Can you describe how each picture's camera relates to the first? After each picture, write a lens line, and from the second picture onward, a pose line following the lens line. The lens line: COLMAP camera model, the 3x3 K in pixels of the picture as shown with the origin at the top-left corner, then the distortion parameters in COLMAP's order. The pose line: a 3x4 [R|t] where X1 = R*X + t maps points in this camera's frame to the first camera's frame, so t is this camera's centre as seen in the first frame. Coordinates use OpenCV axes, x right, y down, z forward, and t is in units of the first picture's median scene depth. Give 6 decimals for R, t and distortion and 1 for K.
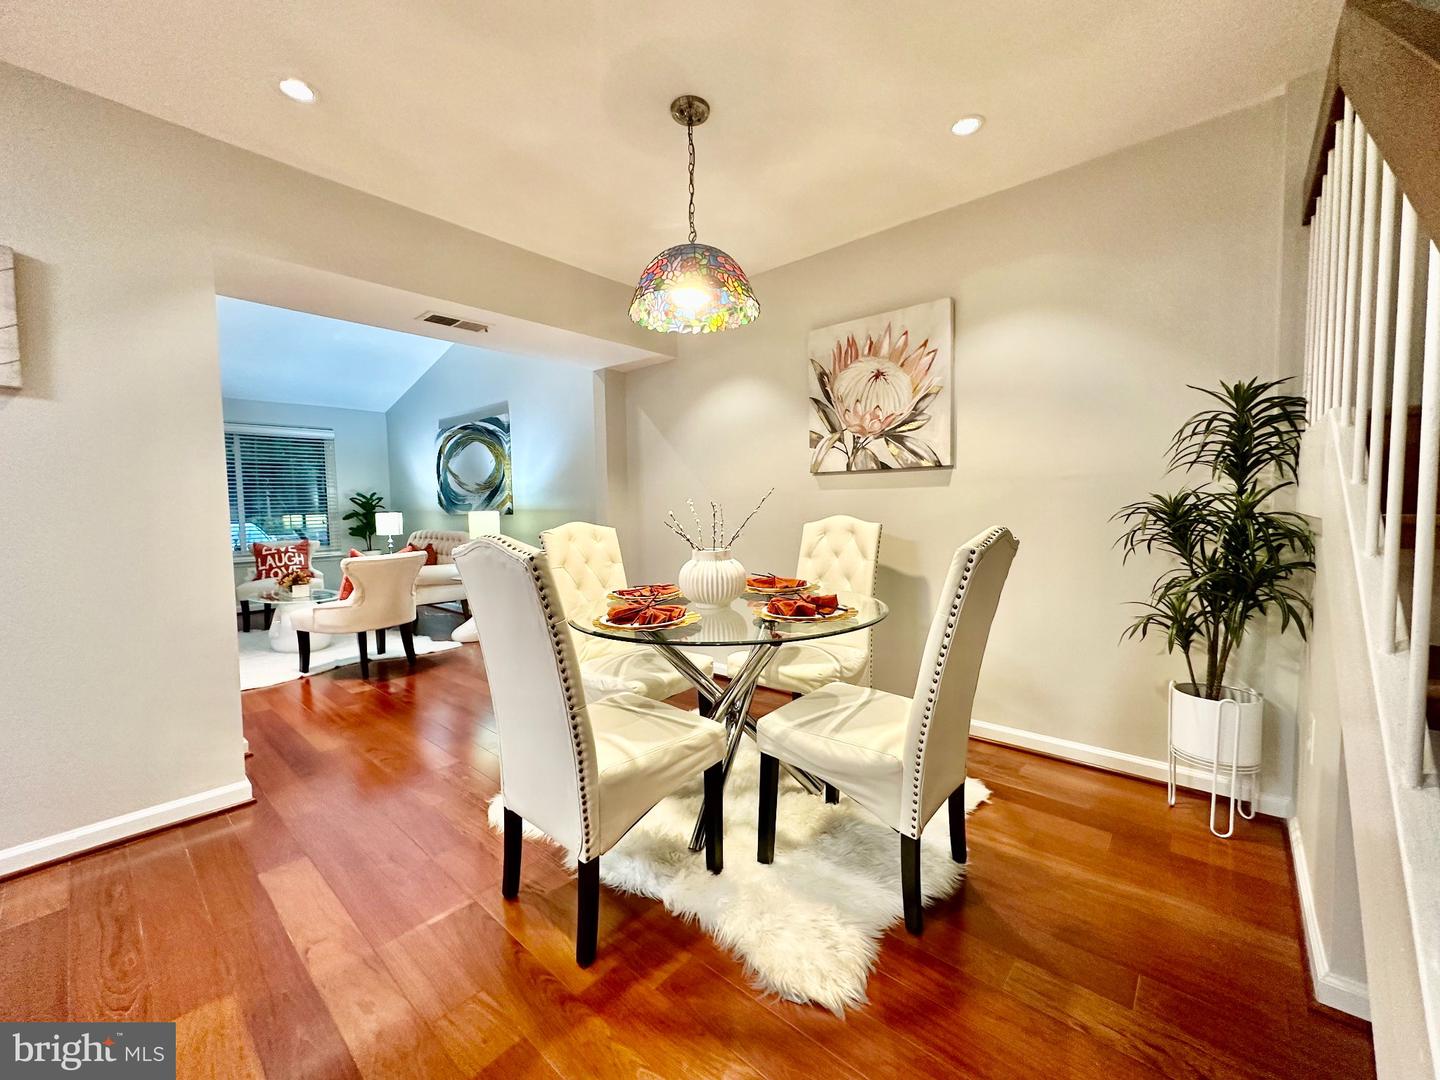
lens RADIAL K [[574.4, 0, 722.1], [0, 574.4, 538.5], [0, 0, 1]] dist [-0.001717, -0.000170]
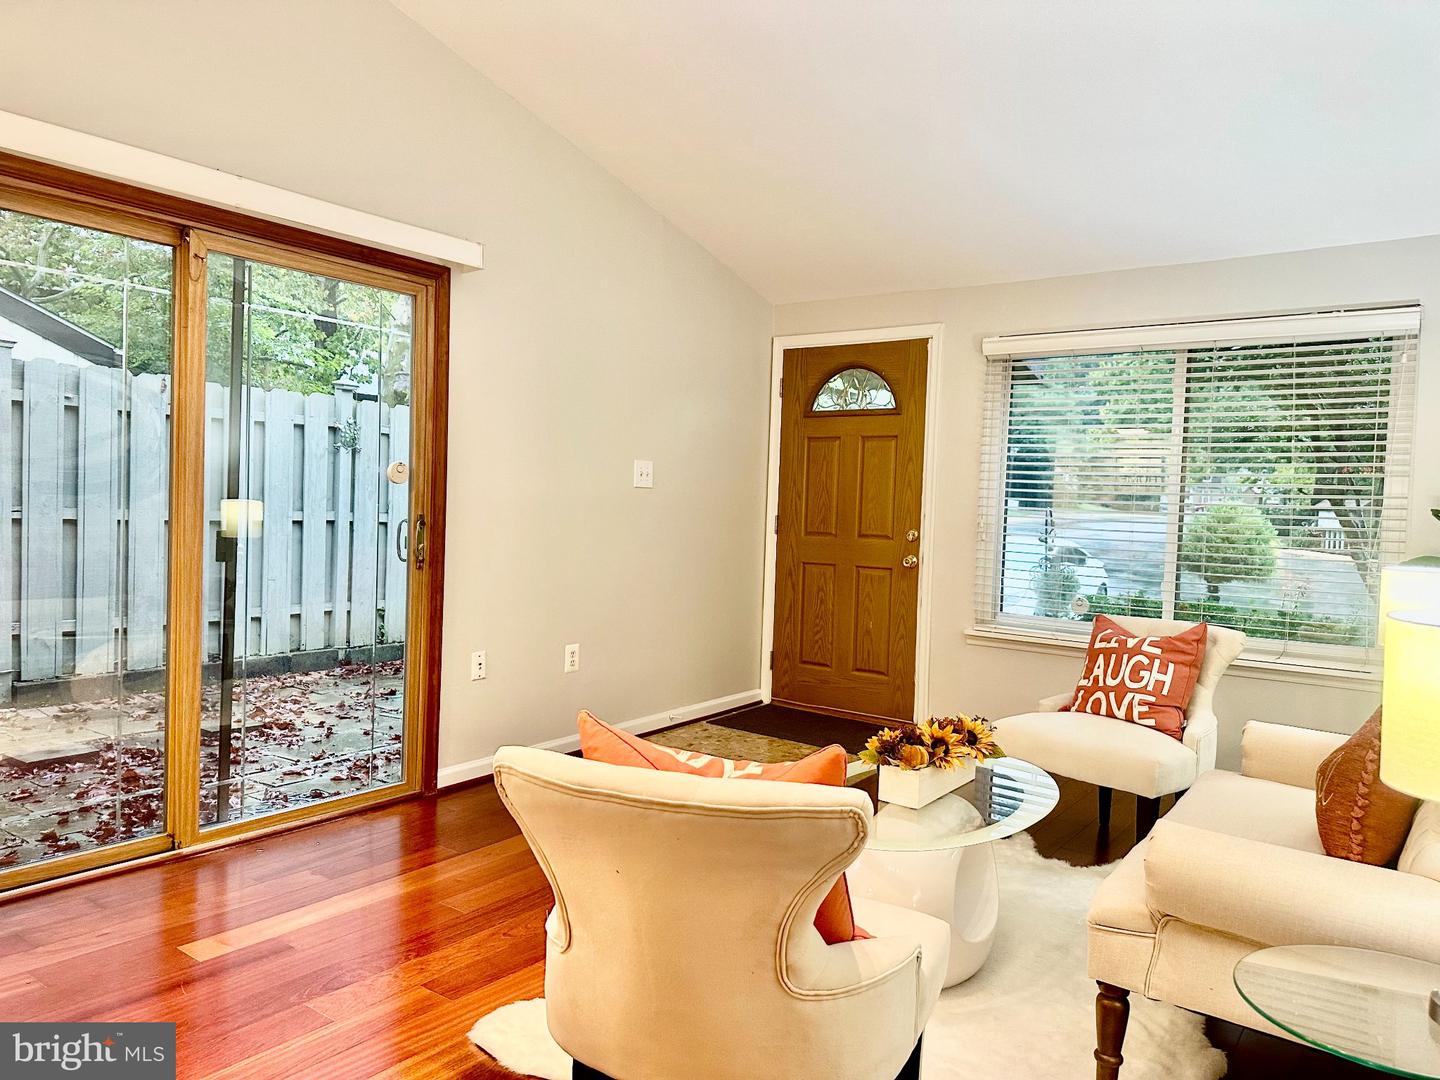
lens RADIAL K [[1009.2, 0, 713.4], [0, 1009.2, 543.0], [0, 0, 1]] dist [0.023081, -0.004848]
pose [[0.073063, 0.059882, -0.995528, -0.285517], [-0.093821, 0.994182, 0.052915, -0.106346], [0.992905, 0.089535, 0.078256, 1.341034]]
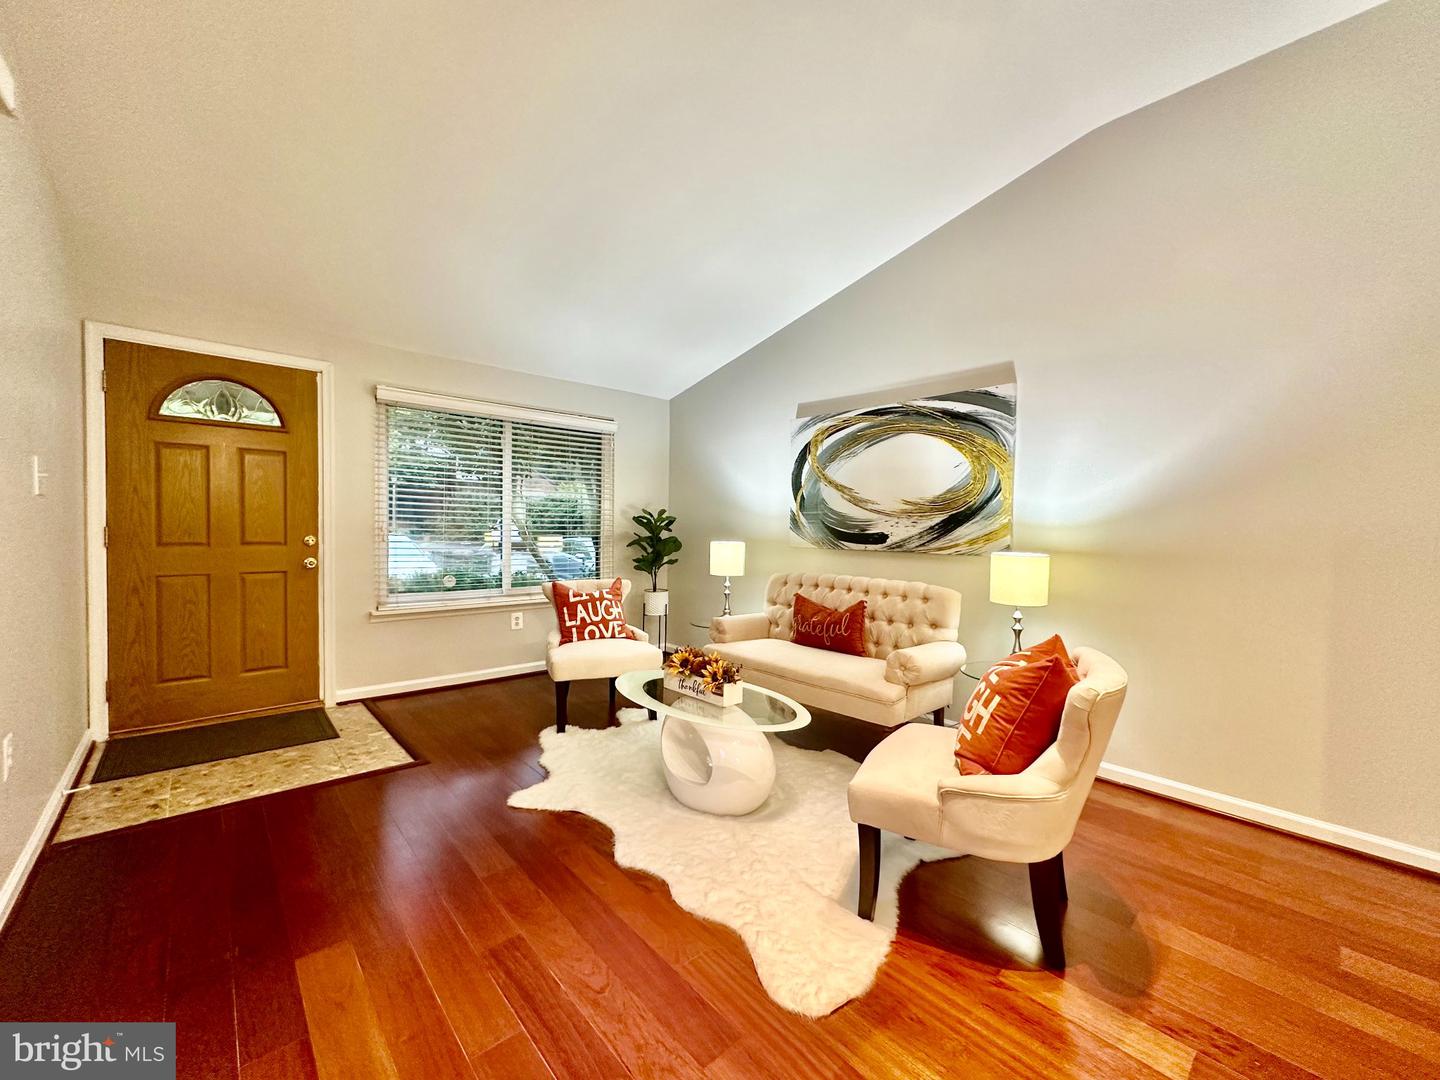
lens RADIAL K [[574.4, 0, 720.4], [0, 574.4, 539.6], [0, 0, 1]] dist [-0.001717, -0.000170]
pose [[0.993119, 0.035951, -0.111459, -1.103144], [-0.039842, 0.998665, -0.032883, -0.053692], [0.110128, 0.037097, 0.993225, 0.736534]]
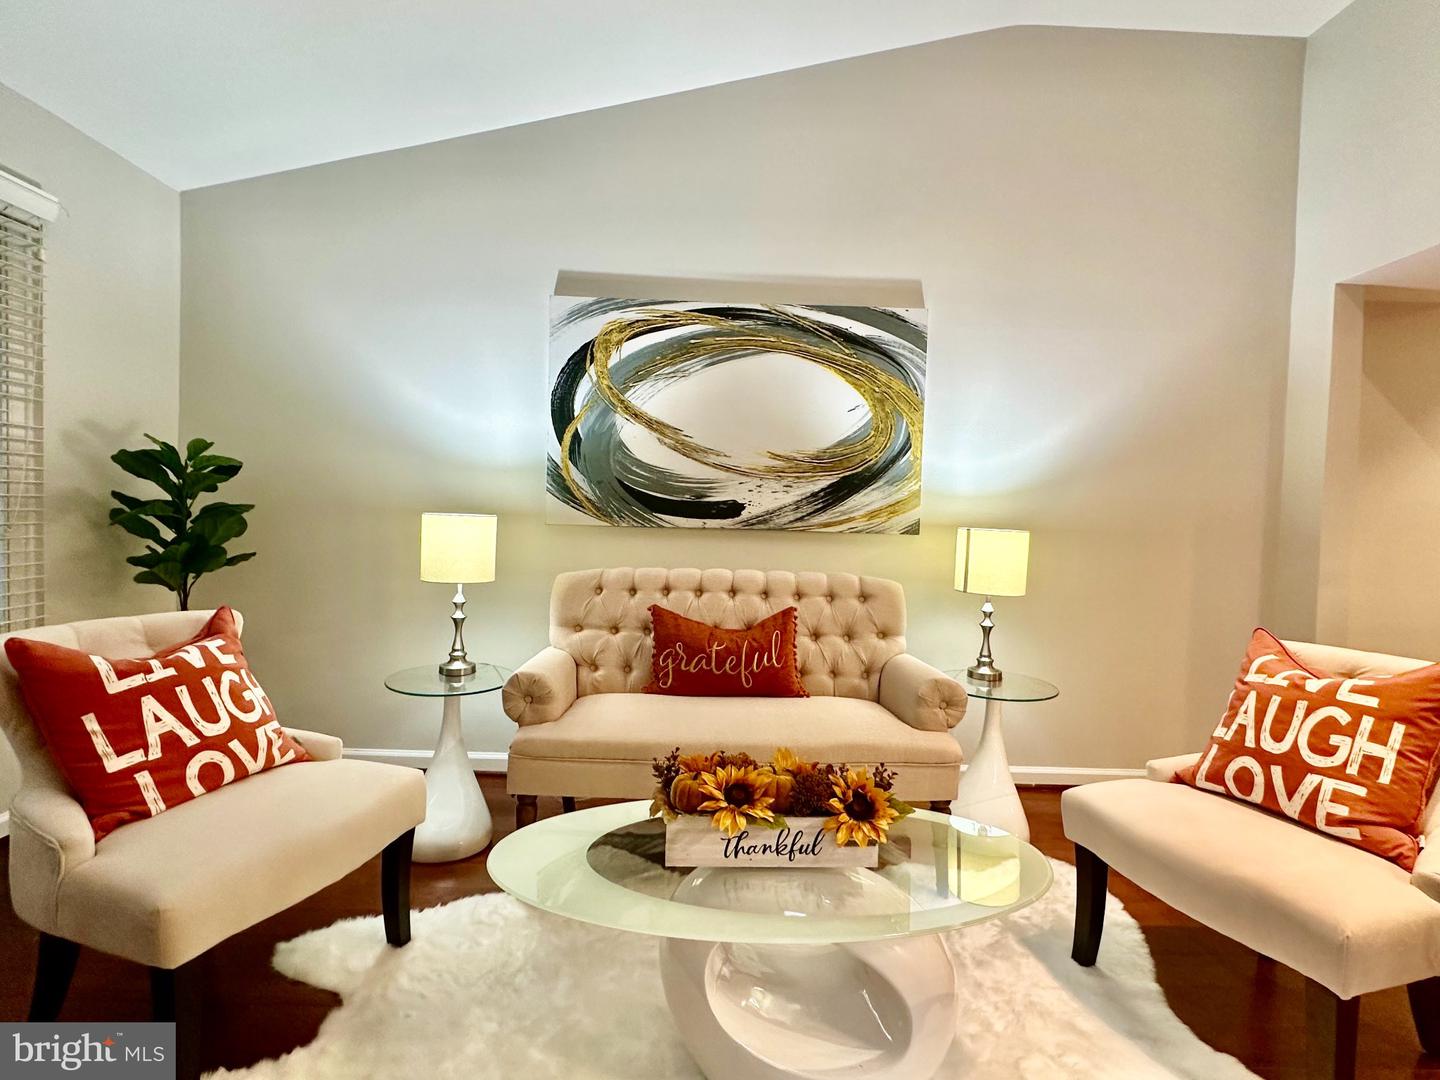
lens RADIAL K [[703.0, 0, 718.1], [0, 703.0, 541.3], [0, 0, 1]] dist [-0.001805, -0.000798]
pose [[0.741005, 0.018878, 0.671234, -1.580709], [-0.003674, 0.999704, -0.024060, -0.042523], [-0.671489, 0.015362, 0.740855, 1.301818]]
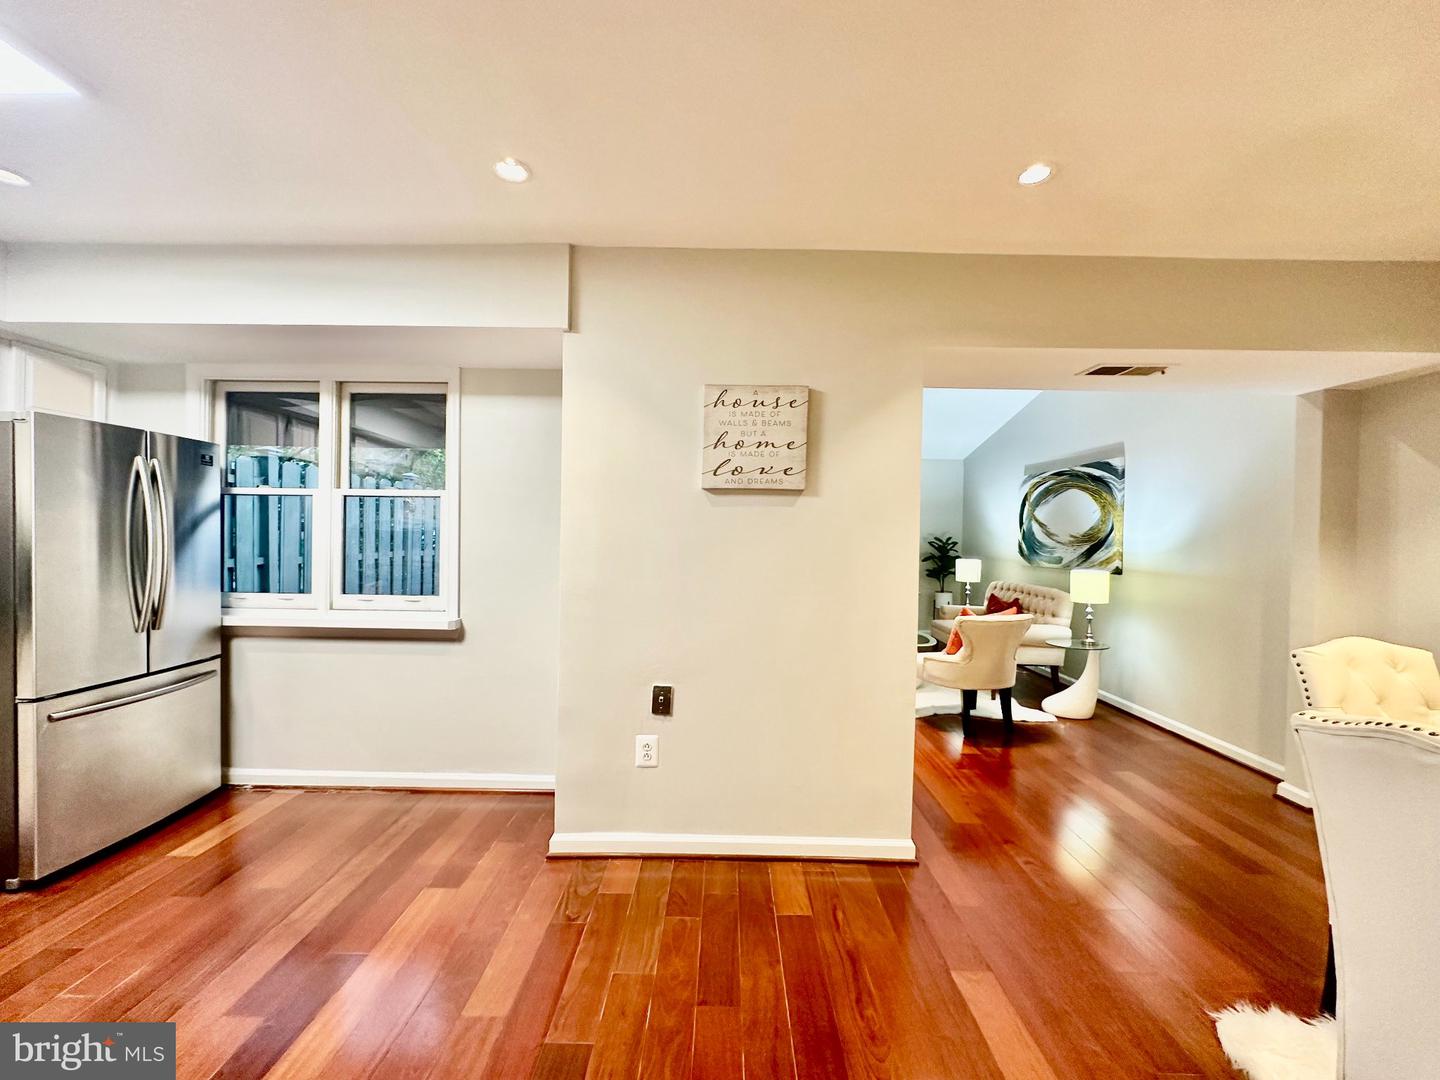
lens RADIAL K [[574.4, 0, 719.3], [0, 574.4, 539.8], [0, 0, 1]] dist [-0.001717, -0.000170]
pose [[0.651906, 0.036978, -0.757397, -0.211330], [-0.073504, 0.997188, -0.014581, -0.069812], [0.754729, 0.065177, 0.652791, -0.000200]]
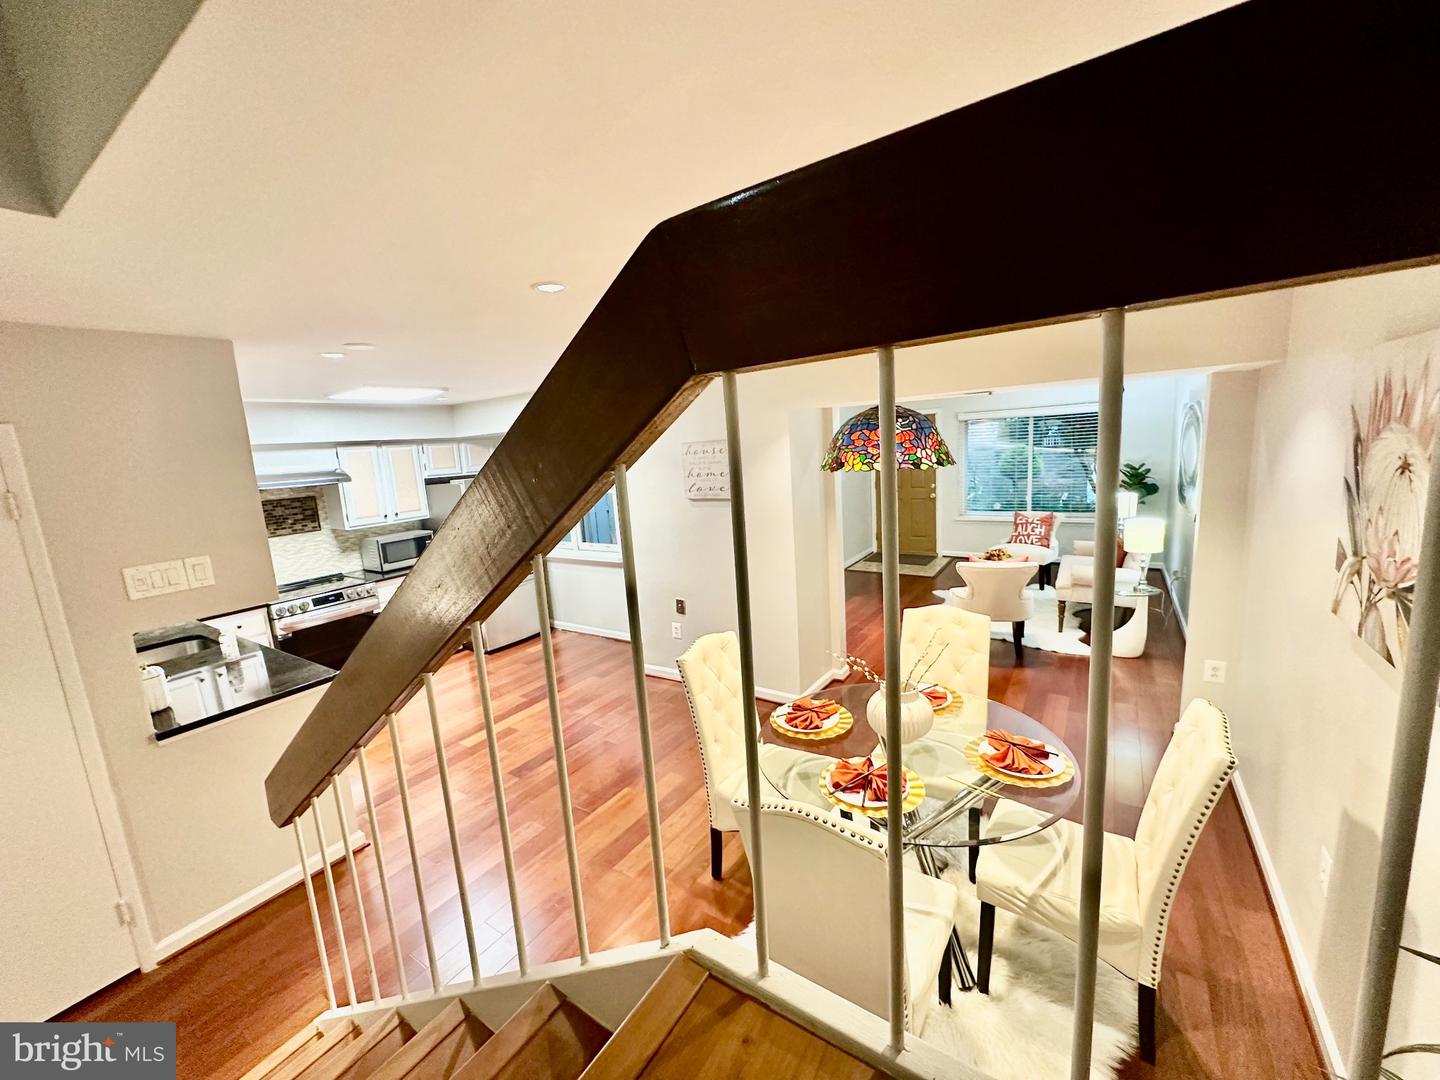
lens RADIAL K [[574.4, 0, 717.7], [0, 574.4, 542.3], [0, 0, 1]] dist [-0.001717, -0.000170]
pose [[0.128373, 0.178085, -0.975605, 0.657860], [0.005040, 0.983615, 0.180211, -0.309229], [0.991713, -0.028051, 0.125372, 0.391168]]
